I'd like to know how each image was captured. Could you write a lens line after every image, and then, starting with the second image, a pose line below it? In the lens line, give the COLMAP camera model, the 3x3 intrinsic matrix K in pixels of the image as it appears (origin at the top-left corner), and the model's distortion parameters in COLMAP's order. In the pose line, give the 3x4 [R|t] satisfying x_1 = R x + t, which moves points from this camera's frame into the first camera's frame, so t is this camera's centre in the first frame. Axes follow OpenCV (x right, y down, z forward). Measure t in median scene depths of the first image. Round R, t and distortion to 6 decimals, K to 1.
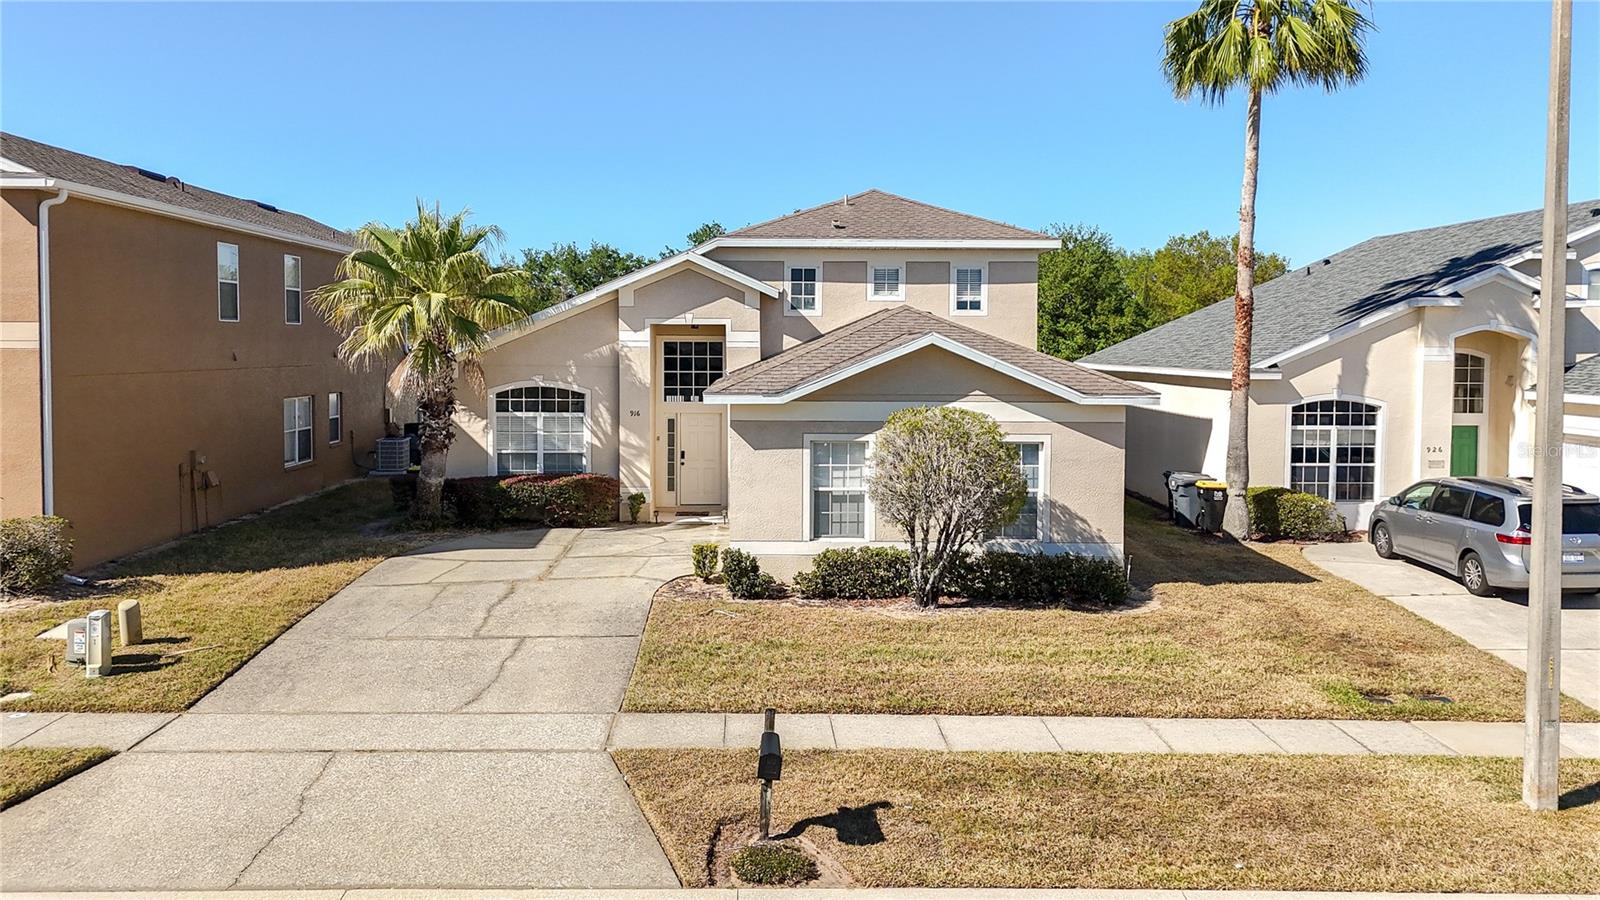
lens RADIAL K [[1188.5, 0, 807.3], [0, 1188.5, 434.2], [0, 0, 1]] dist [0.010895, -0.008657]
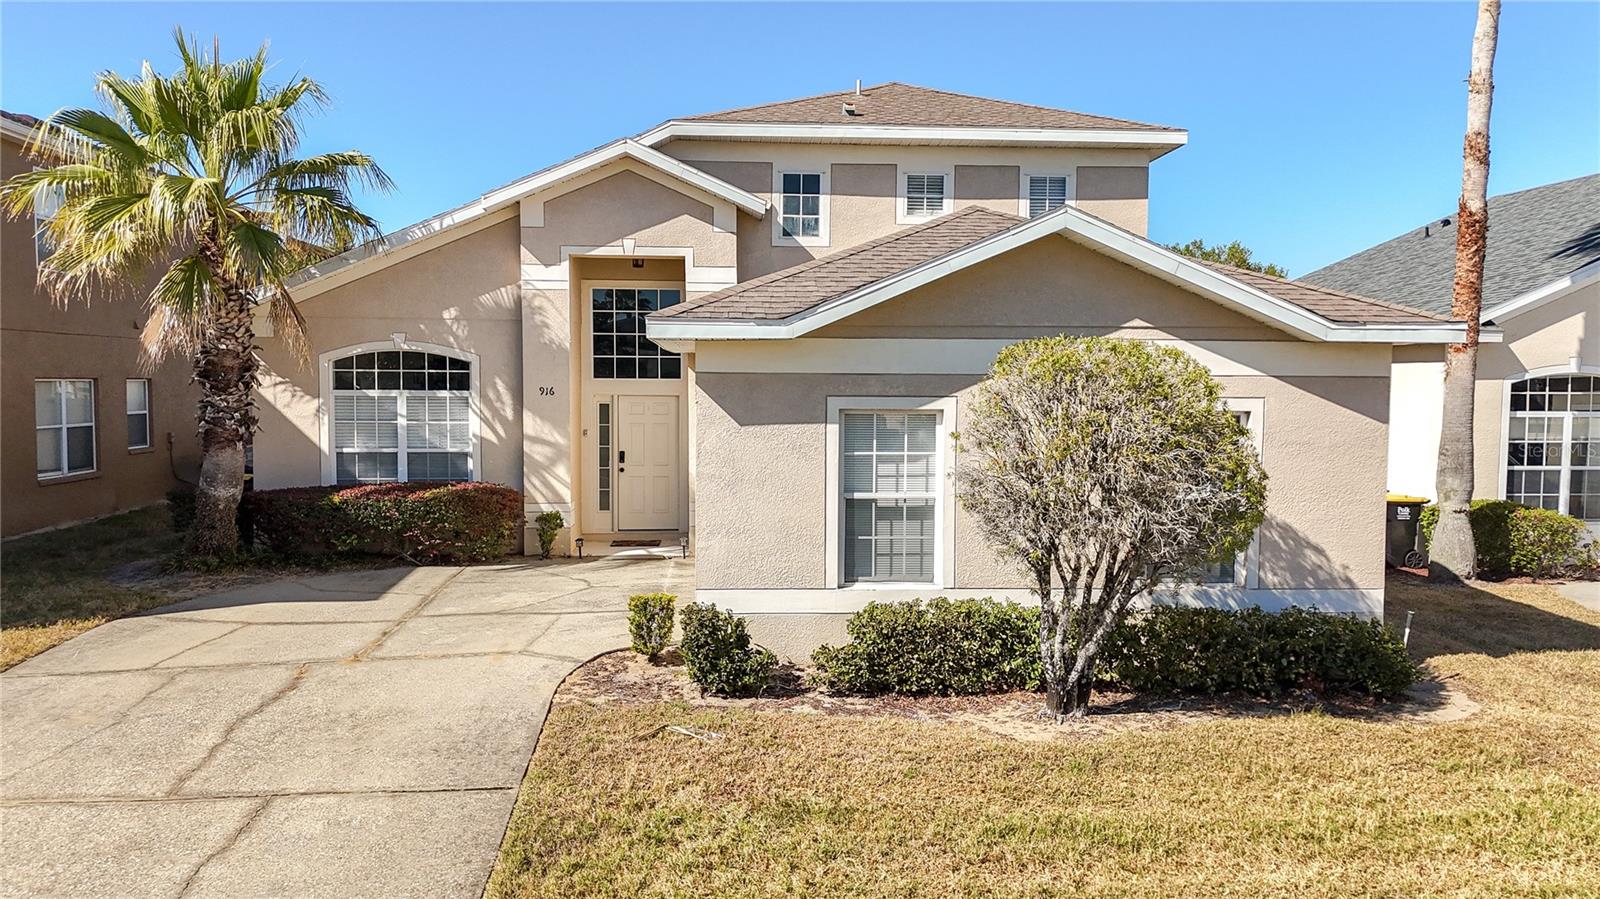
lens RADIAL K [[1188.5, 0, 799.6], [0, 1188.5, 463.0], [0, 0, 1]] dist [0.010895, -0.008657]
pose [[0.999524, -0.002604, 0.030746, -0.027433], [0.002718, 0.999990, -0.003667, 0.026985], [-0.030736, 0.003749, 0.999521, 0.362698]]
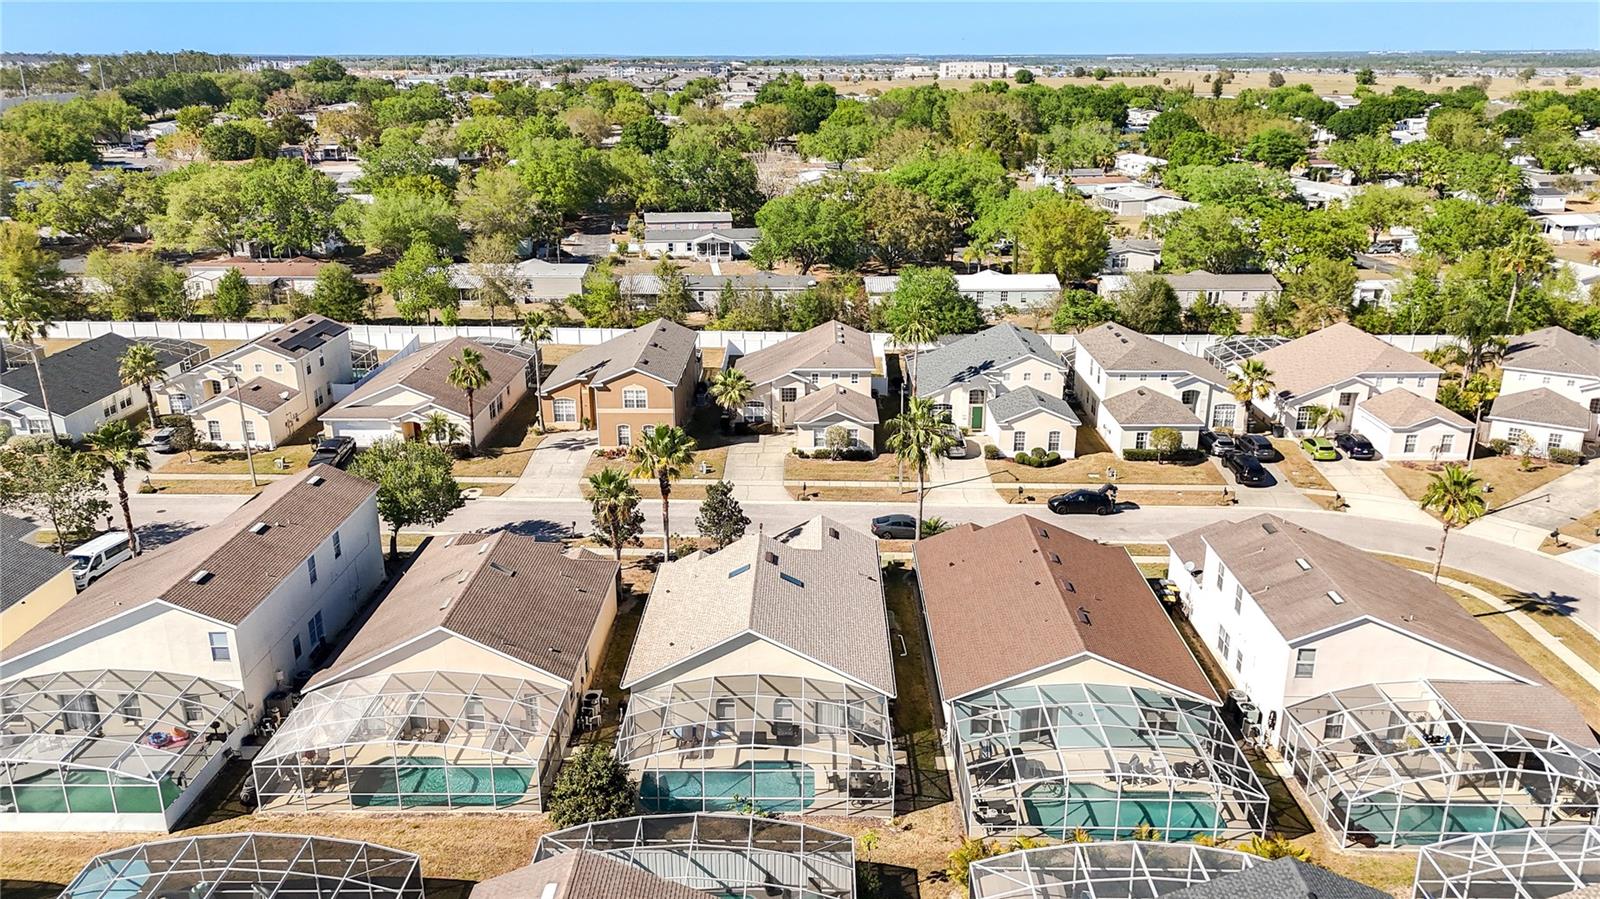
lens RADIAL K [[1188.5, 0, 799.1], [0, 1188.5, 449.5], [0, 0, 1]] dist [0.010895, -0.008657]
pose [[0.998461, 0.008279, -0.054844, 0.188536], [0.005283, 0.970104, 0.242633, -0.985309], [0.055213, -0.242550, 0.968567, -3.446204]]
